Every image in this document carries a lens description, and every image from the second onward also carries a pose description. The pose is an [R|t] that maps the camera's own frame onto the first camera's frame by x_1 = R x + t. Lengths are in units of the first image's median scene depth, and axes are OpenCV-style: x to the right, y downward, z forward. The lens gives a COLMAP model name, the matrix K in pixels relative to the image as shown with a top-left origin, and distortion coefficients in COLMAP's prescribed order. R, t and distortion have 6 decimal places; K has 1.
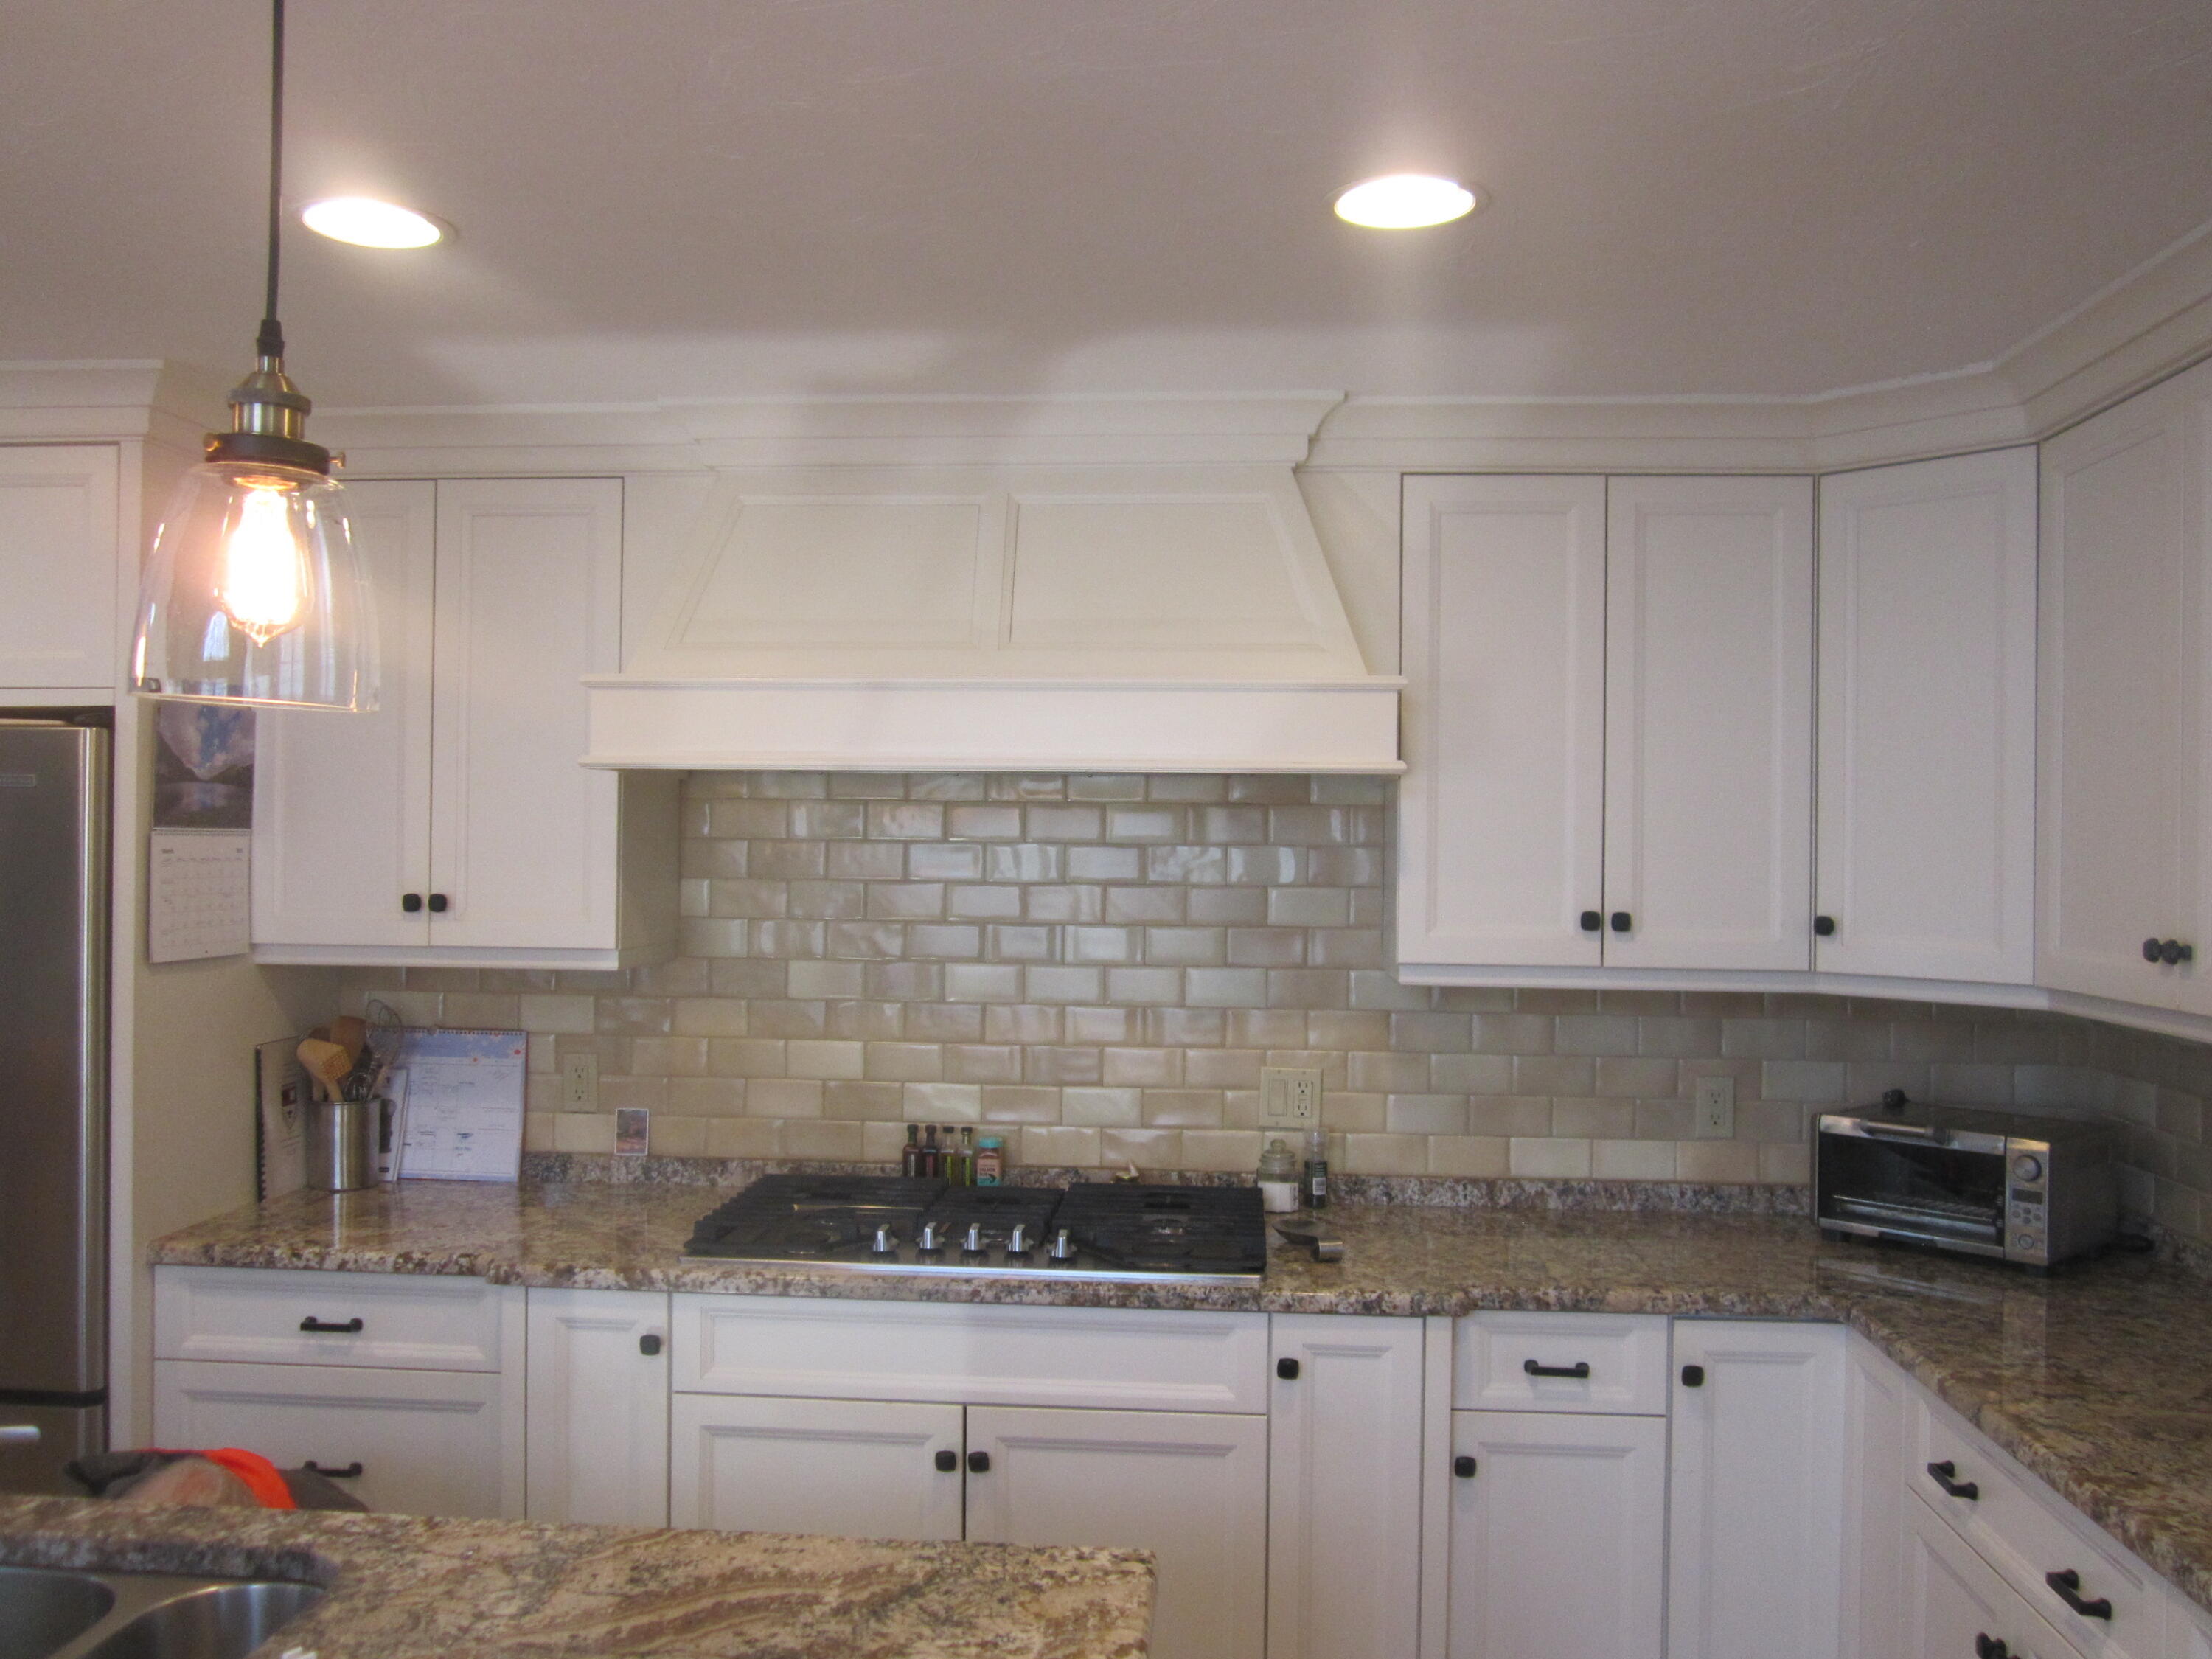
lens RADIAL K [[1862.8, 0, 1107.8], [0, 1862.8, 827.4], [0, 0, 1]] dist [-0.029860, 0.000522]
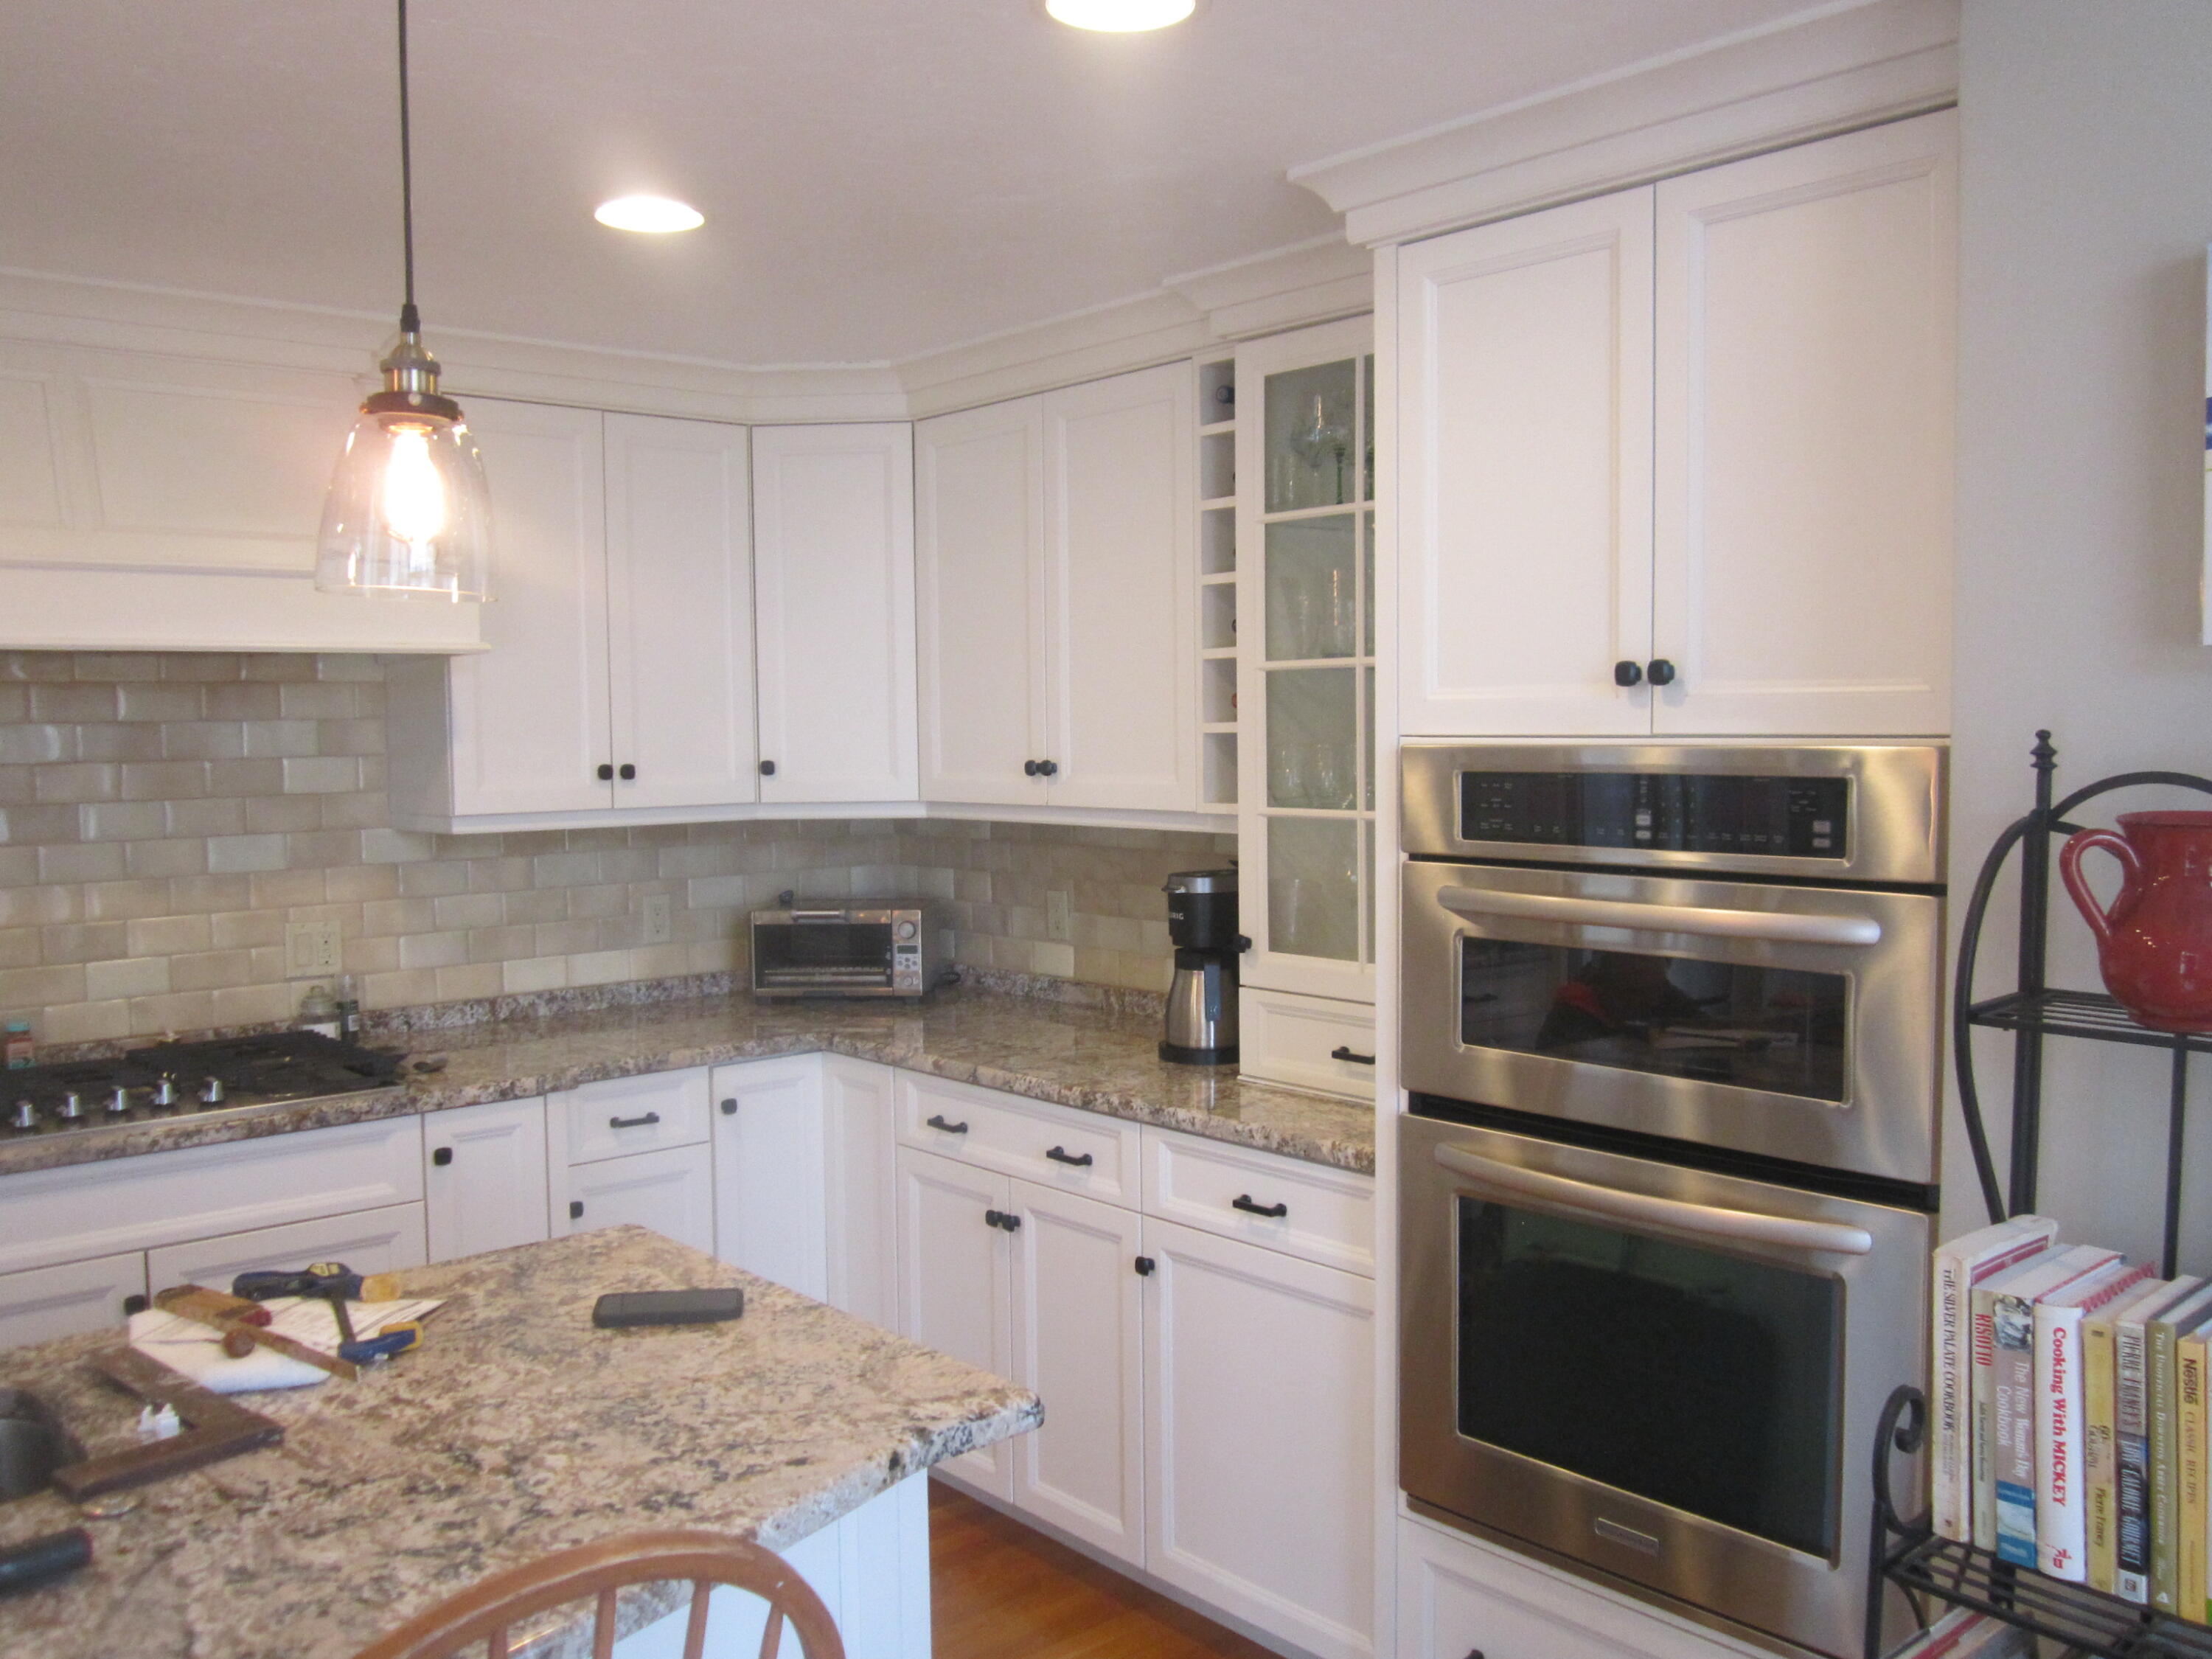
lens RADIAL K [[1862.8, 0, 1102.3], [0, 1862.8, 828.2], [0, 0, 1]] dist [-0.029860, 0.000522]
pose [[0.700048, -0.064377, 0.711188, -0.396987], [0.019218, 0.997266, 0.071356, 0.005402], [-0.713837, -0.036285, 0.699371, -0.109799]]
